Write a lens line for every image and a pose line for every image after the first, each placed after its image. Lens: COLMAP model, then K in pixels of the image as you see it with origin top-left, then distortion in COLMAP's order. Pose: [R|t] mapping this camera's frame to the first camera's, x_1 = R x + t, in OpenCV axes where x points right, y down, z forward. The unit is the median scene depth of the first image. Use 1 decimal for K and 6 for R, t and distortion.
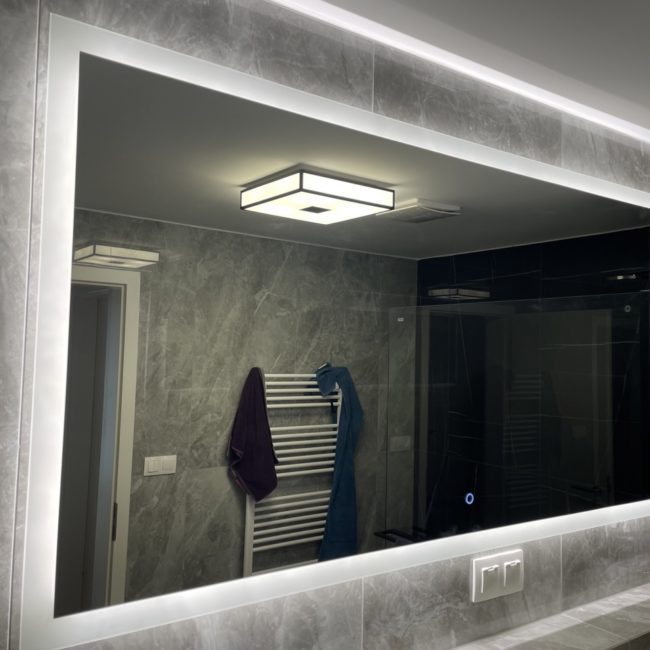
lens RADIAL K [[653.9, 0, 315.1], [0, 653.9, 326.0], [0, 0, 1]] dist [0.108877, -0.148878]
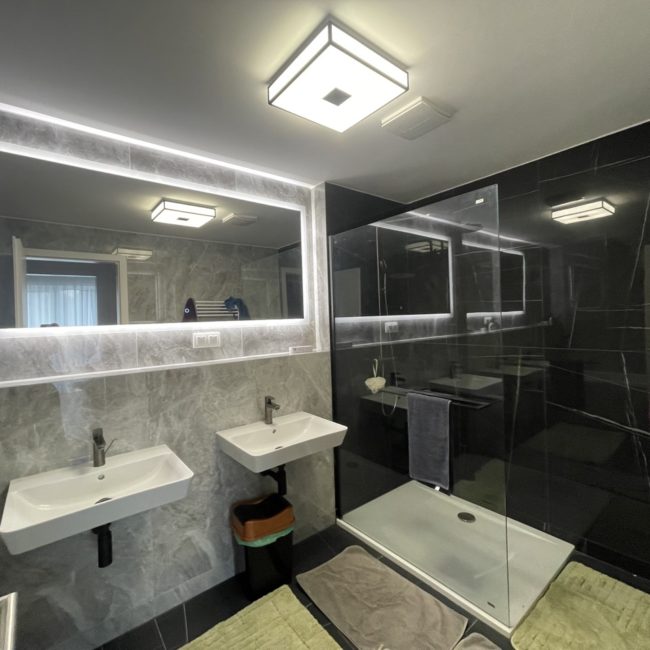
lens RADIAL K [[345.4, 0, 325.0], [0, 345.4, 325.0], [0, 0, 1]] dist [0.000005, 0.001621]
pose [[0.996951, -0.059578, 0.050396, 0.595859], [0.056336, 0.996393, 0.063463, 0.211397], [-0.053995, -0.060430, 0.996711, -0.393041]]
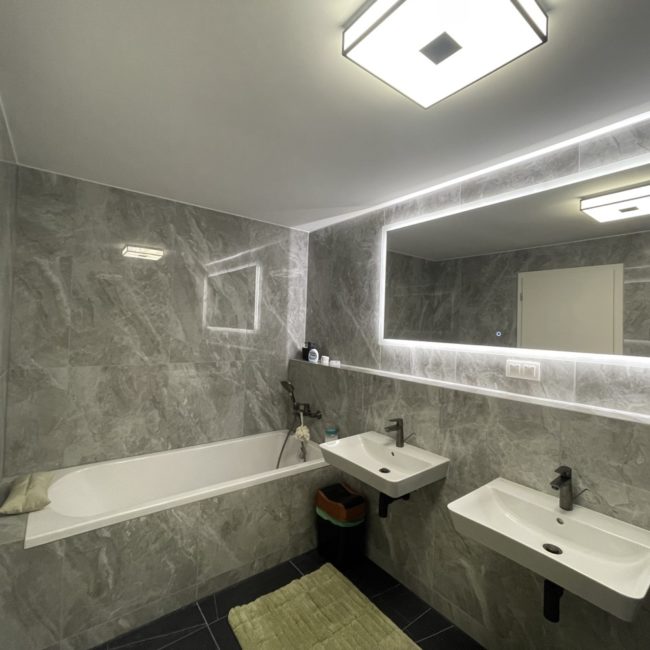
lens RADIAL K [[352.1, 0, 325.0], [0, 352.1, 325.0], [0, 0, 1]] dist [-0.002076, 0.002320]
pose [[0.033142, -0.023909, -0.999165, 1.273375], [0.009977, 0.999672, -0.023591, 0.203594], [0.999401, -0.009187, 0.033370, 0.226535]]
